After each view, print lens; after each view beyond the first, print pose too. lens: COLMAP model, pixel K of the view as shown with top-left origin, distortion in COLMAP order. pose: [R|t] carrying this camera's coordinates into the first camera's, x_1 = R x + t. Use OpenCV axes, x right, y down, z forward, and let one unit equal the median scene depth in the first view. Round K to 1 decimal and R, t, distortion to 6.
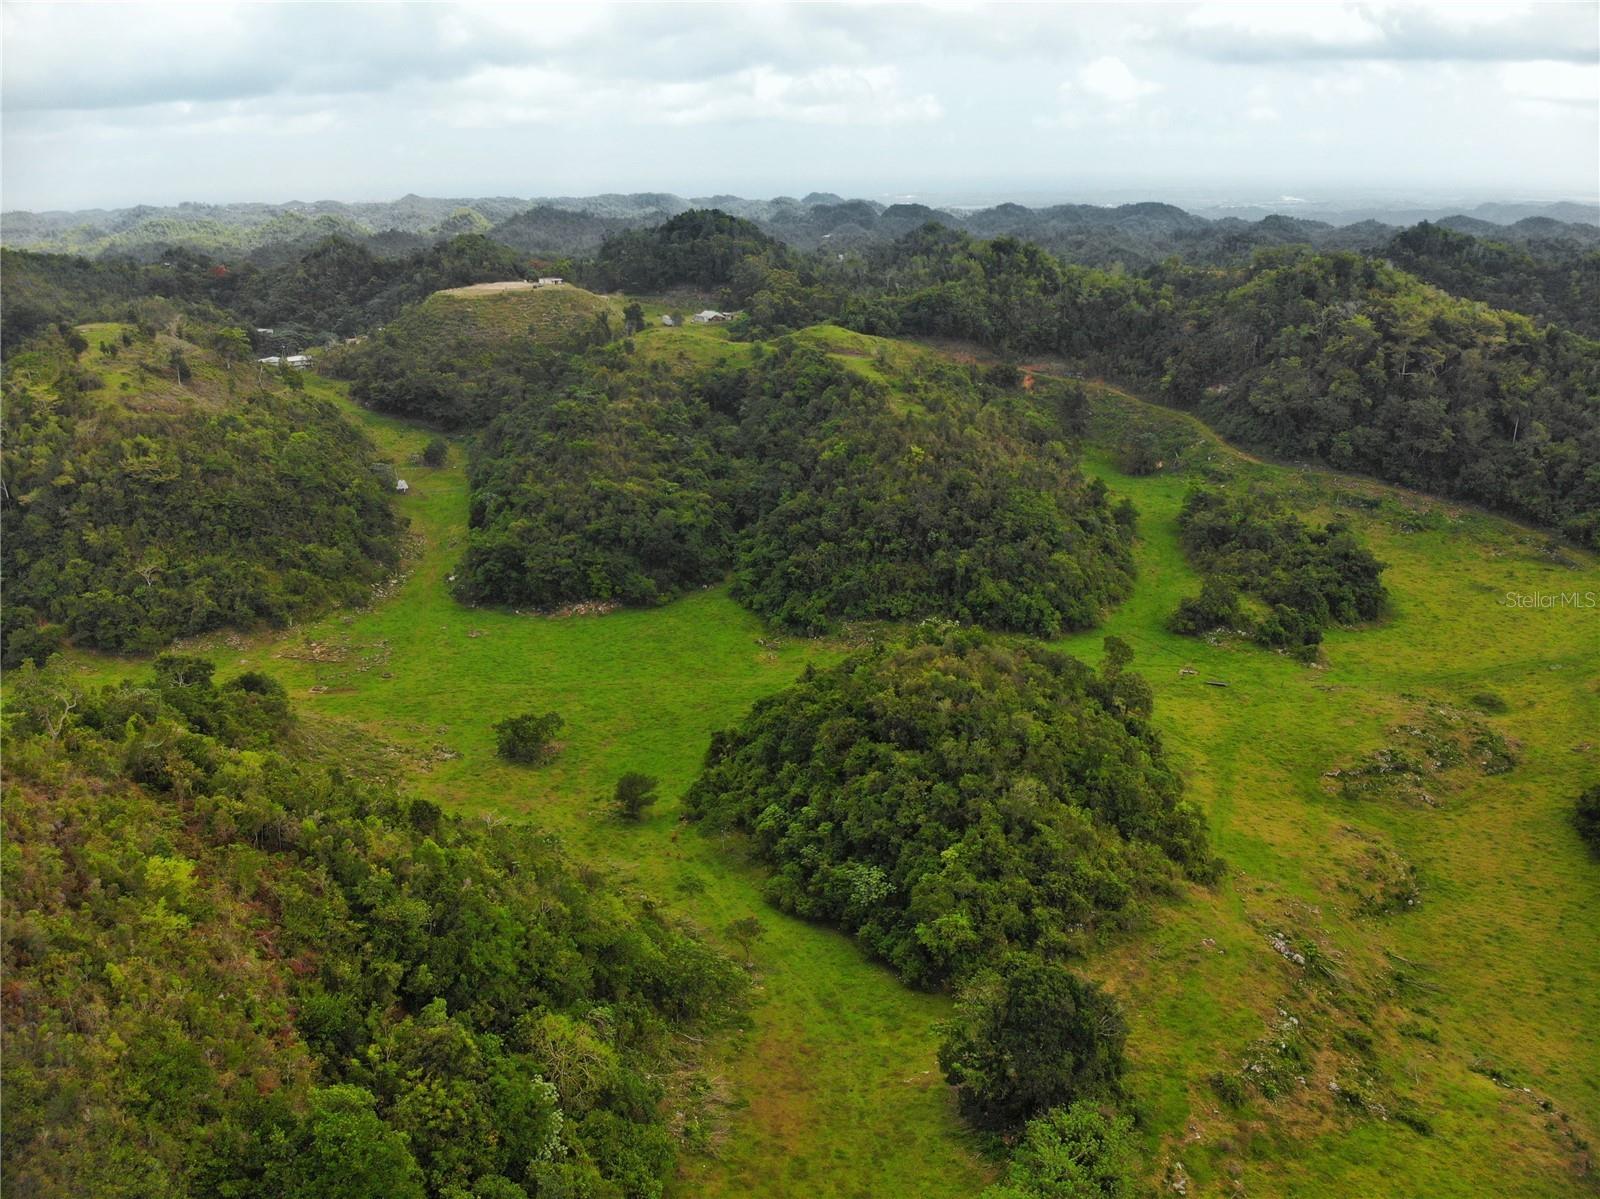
lens RADIAL K [[1199.7, 0, 800.0], [0, 1199.7, 599.5], [0, 0, 1]] dist [0.044644, -0.186911]
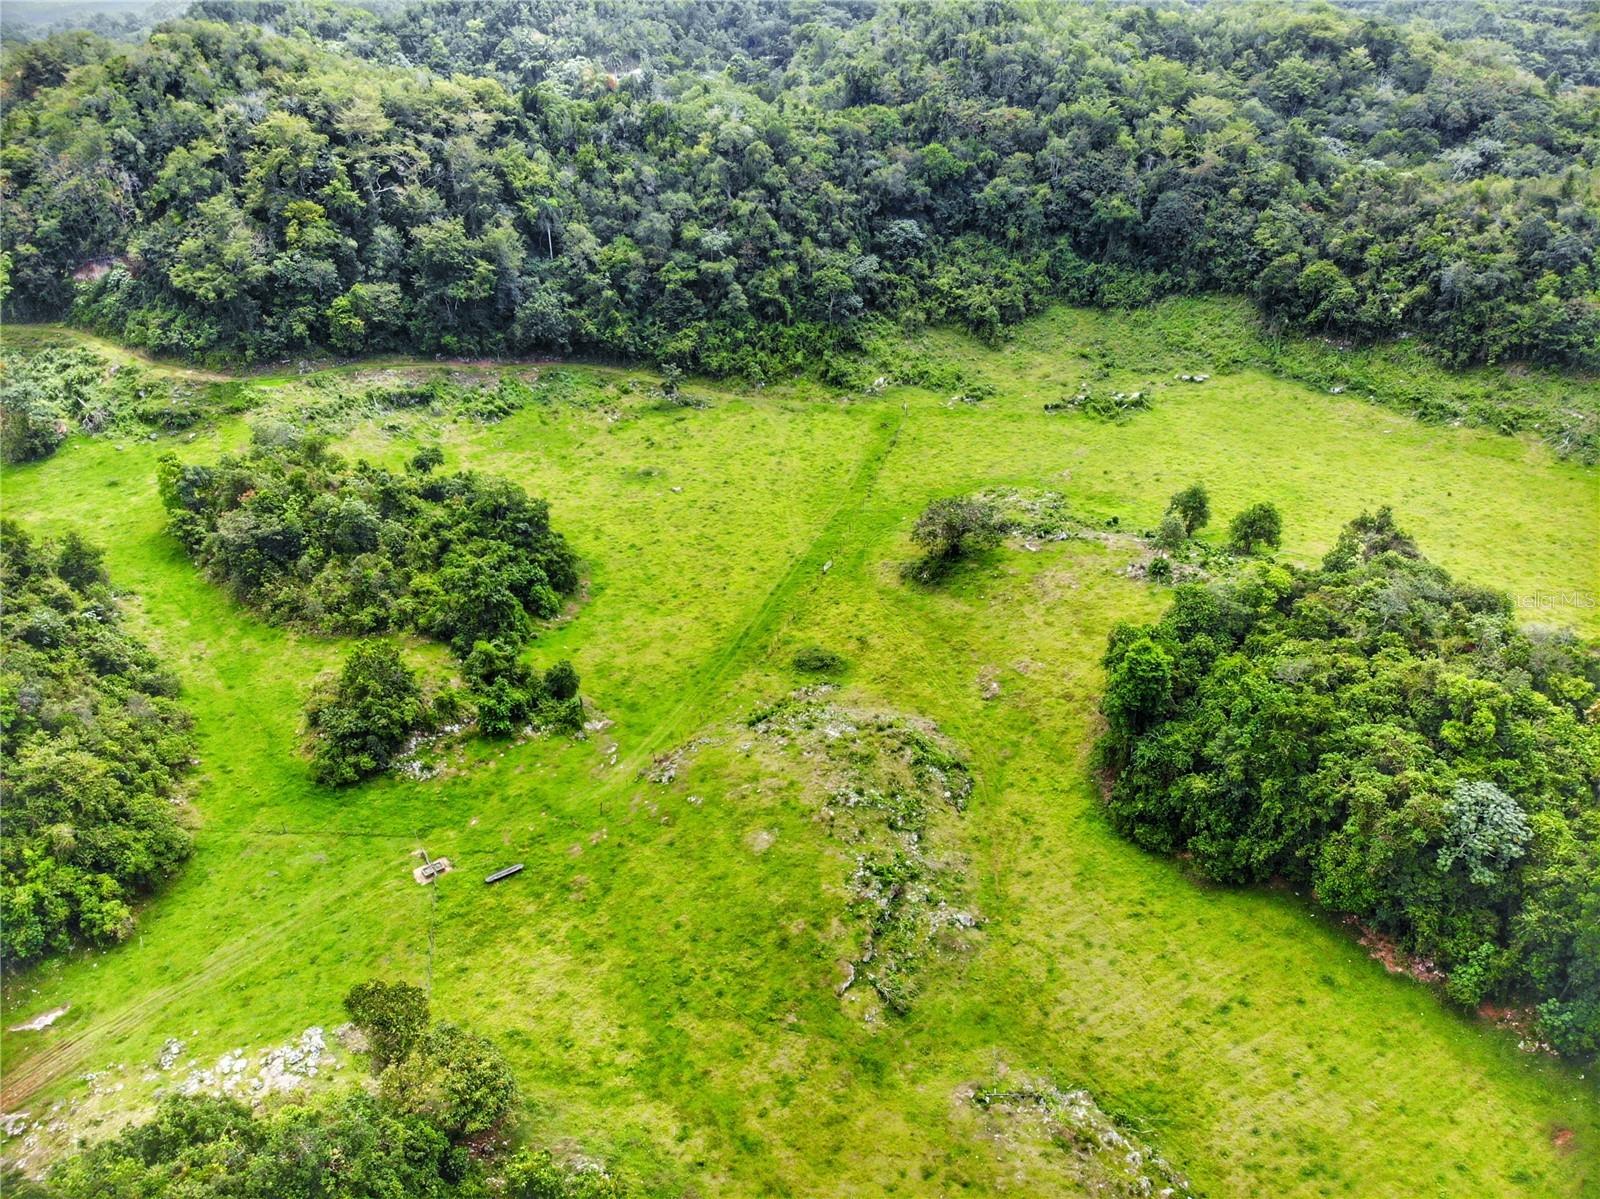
lens RADIAL K [[1199.7, 0, 800.0], [0, 1199.7, 599.5], [0, 0, 1]] dist [0.044644, -0.186911]
pose [[0.568226, -0.404379, 0.716657, 0.074261], [0.290928, 0.913398, 0.284719, -0.110083], [-0.769728, 0.046711, 0.636661, 0.434459]]
